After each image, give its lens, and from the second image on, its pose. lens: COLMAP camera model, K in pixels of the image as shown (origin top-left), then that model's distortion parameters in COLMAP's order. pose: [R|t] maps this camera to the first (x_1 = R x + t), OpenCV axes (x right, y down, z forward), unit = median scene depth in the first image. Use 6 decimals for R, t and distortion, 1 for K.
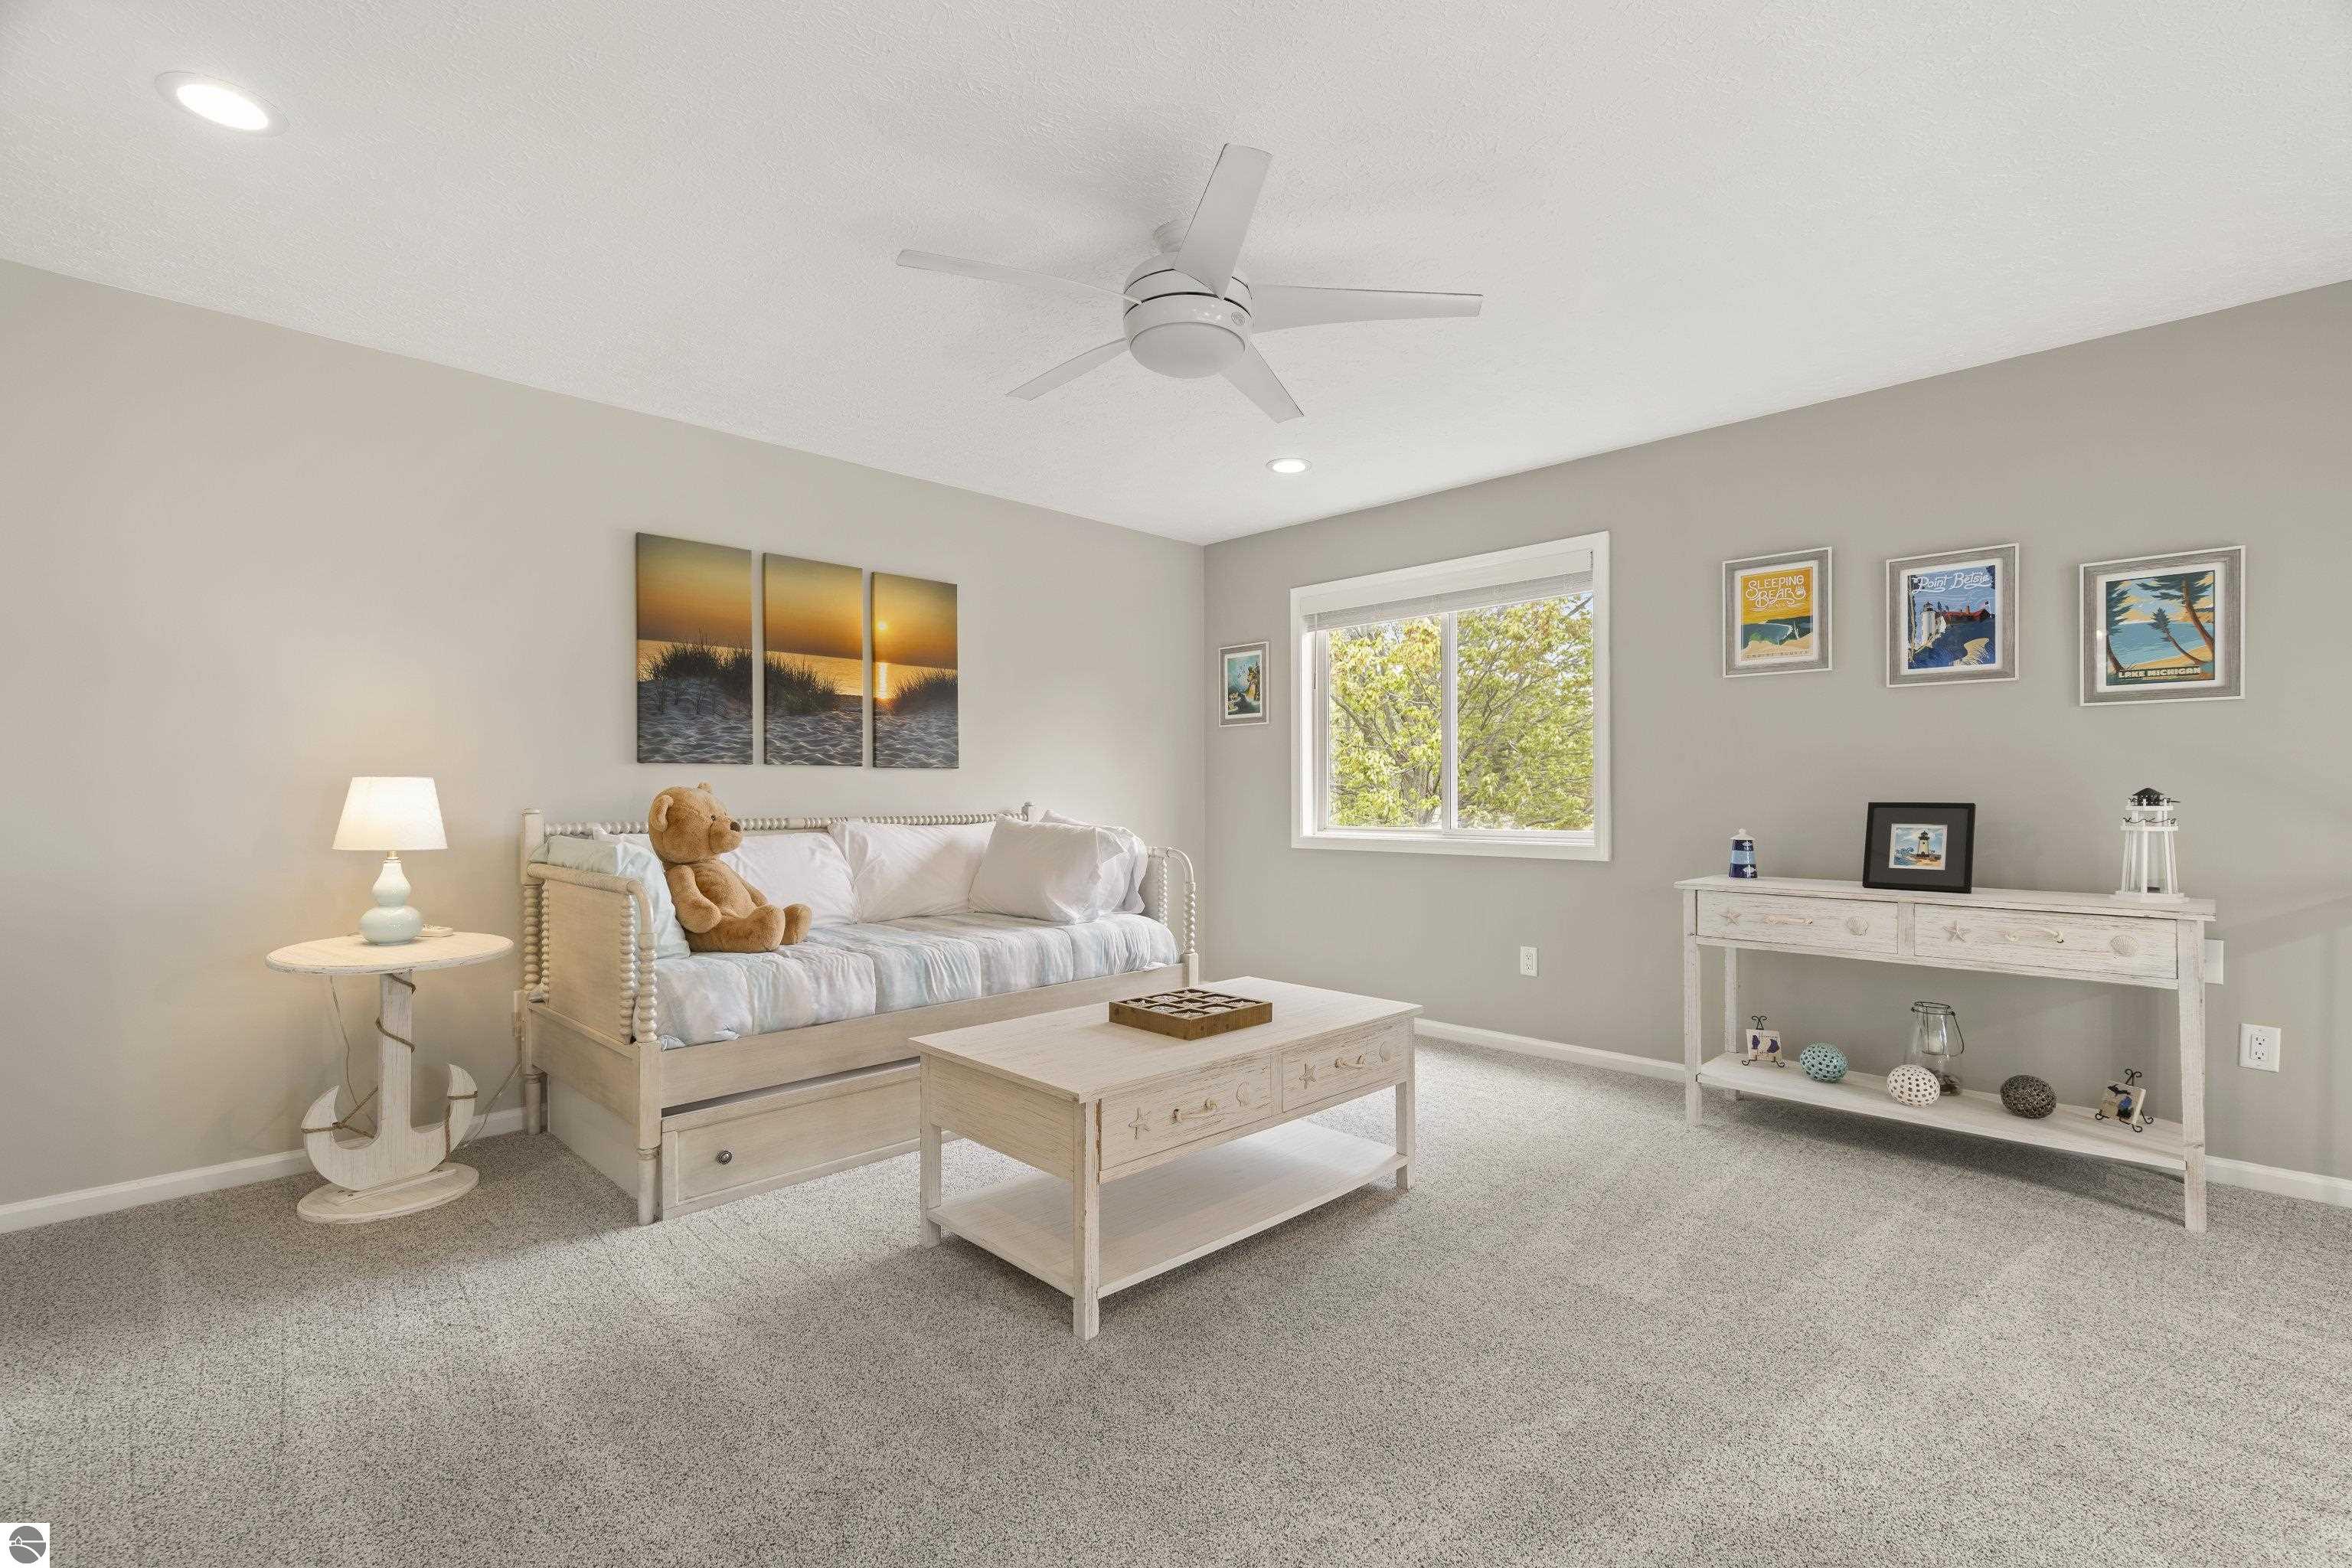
lens RADIAL K [[1052.0, 0, 1191.1], [0, 1052.0, 791.7], [0, 0, 1]] dist [0.012494, -0.000069]
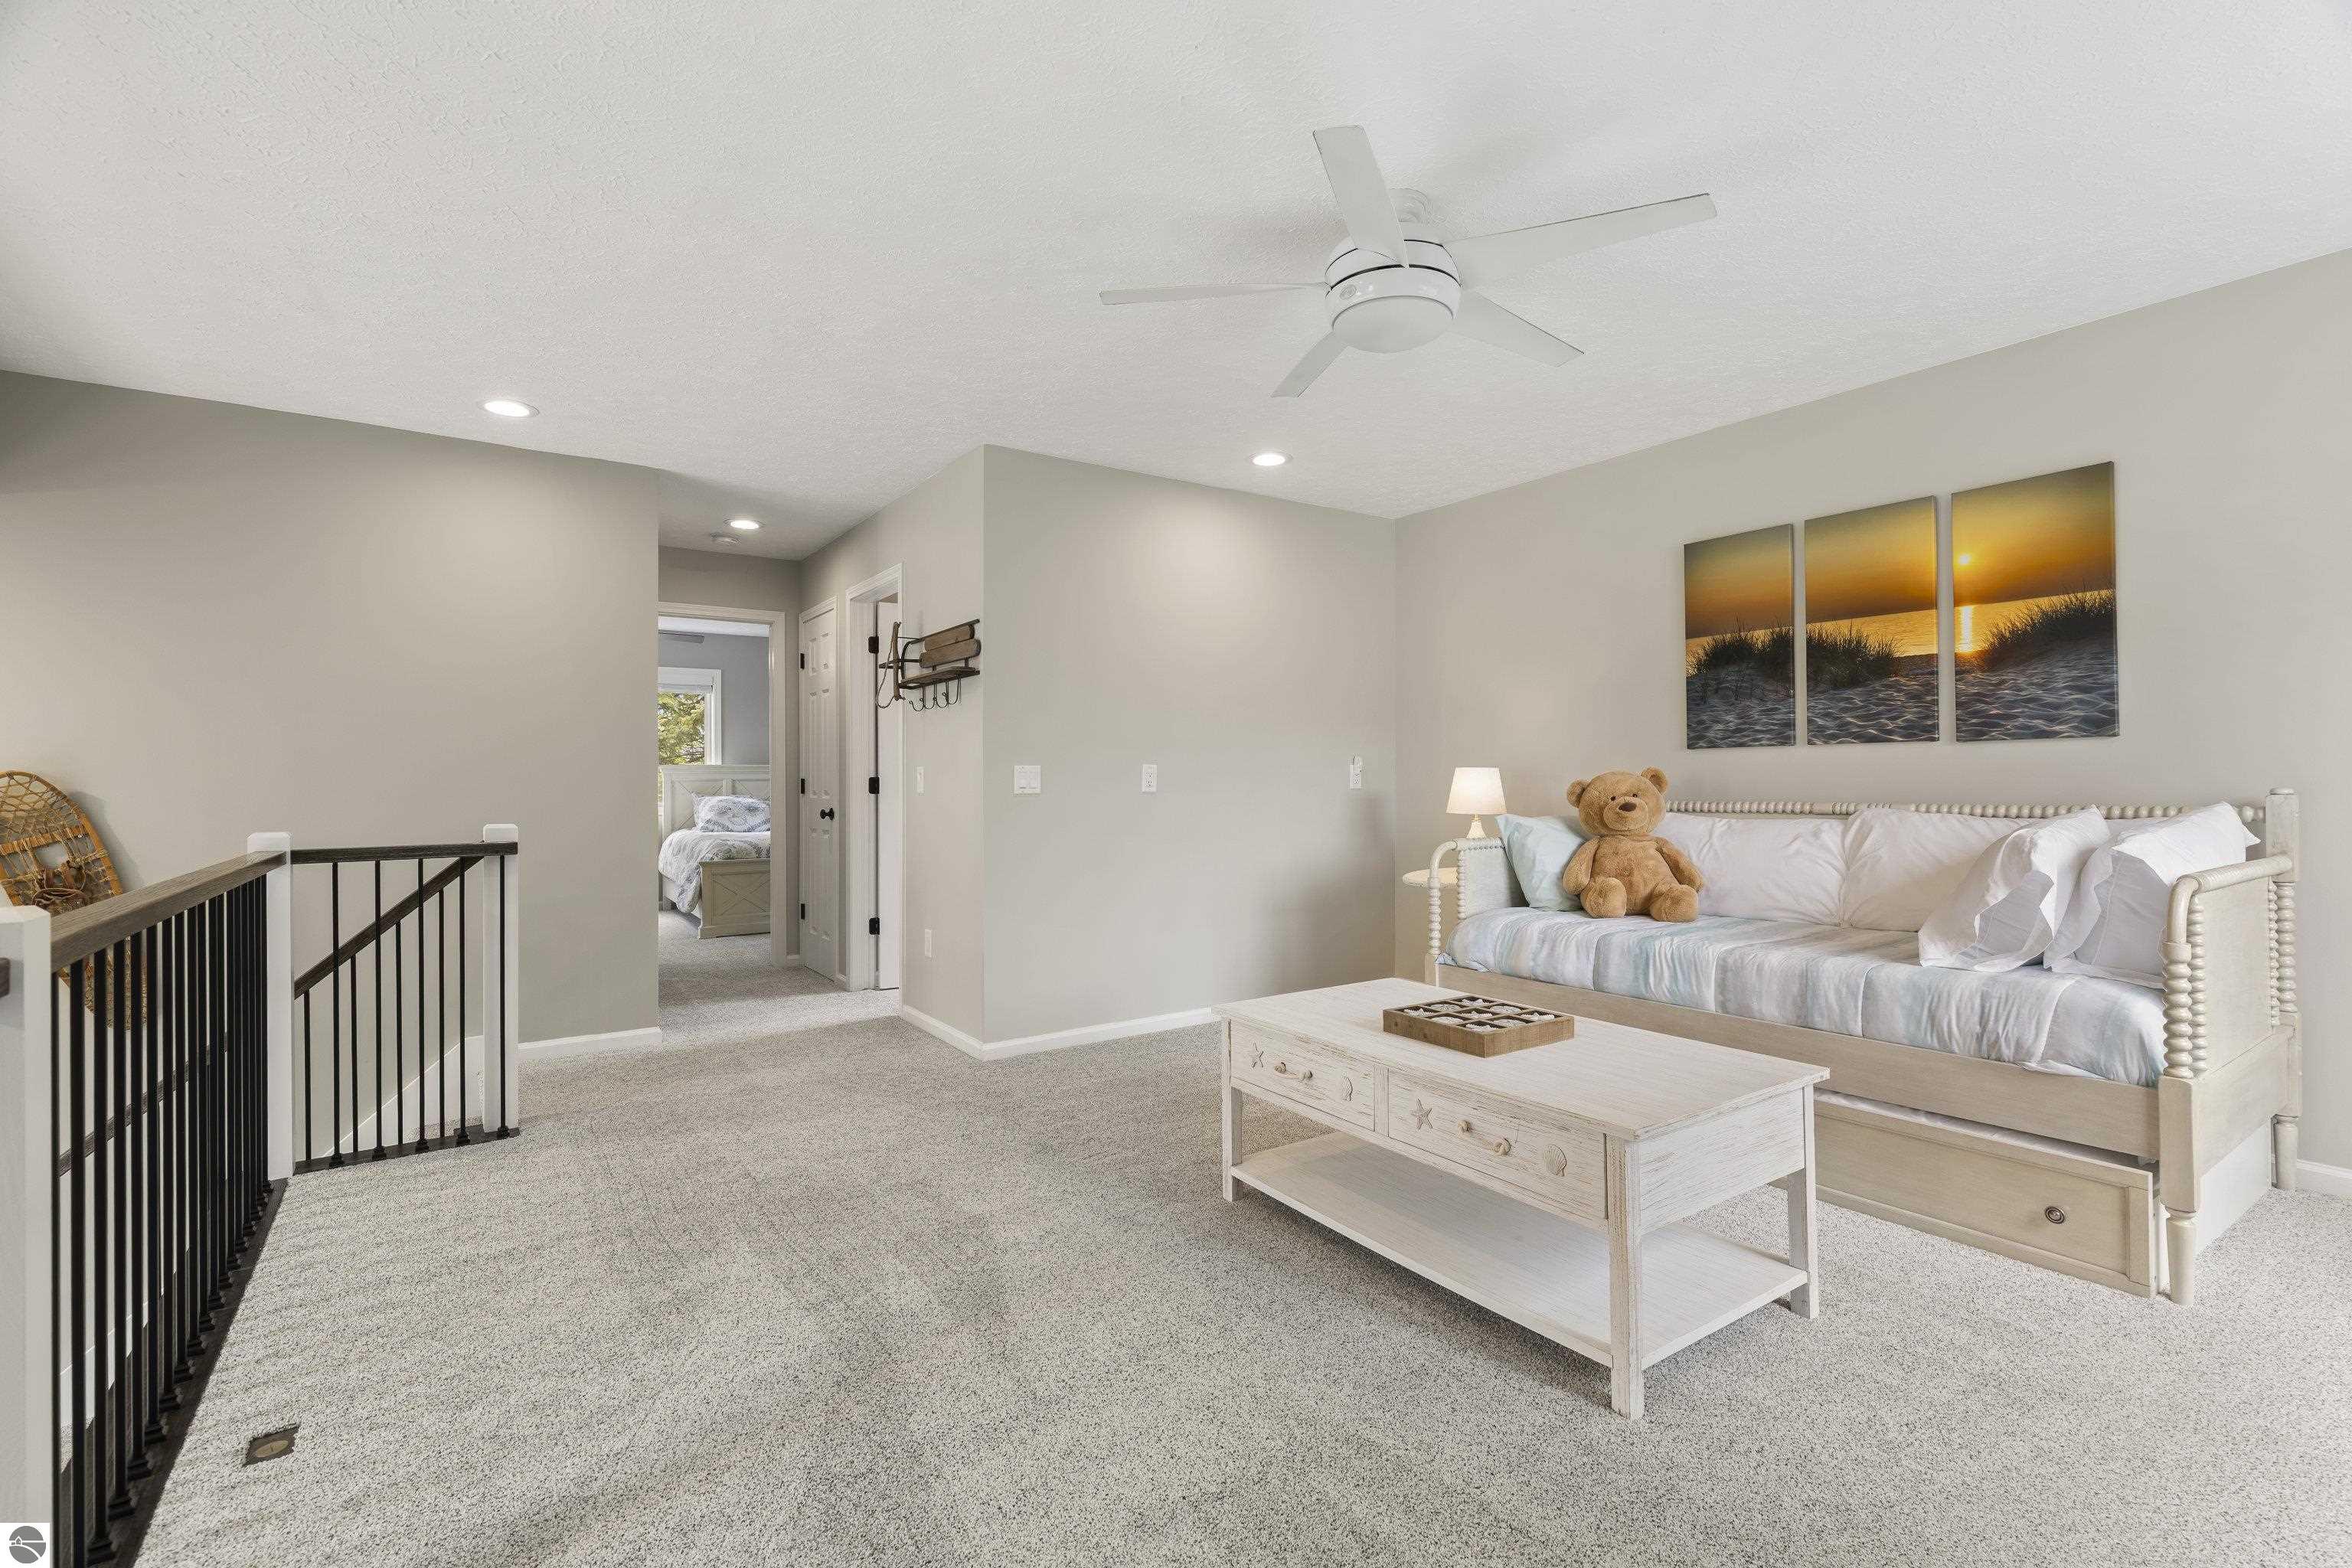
lens RADIAL K [[1052.0, 0, 1191.1], [0, 1052.0, 791.7], [0, 0, 1]] dist [0.012494, -0.000069]
pose [[-0.161986, 0.014657, -0.986684, 0.615870], [0.010790, 0.999856, 0.013081, -0.002249], [0.986734, -0.008528, -0.162121, 0.605024]]
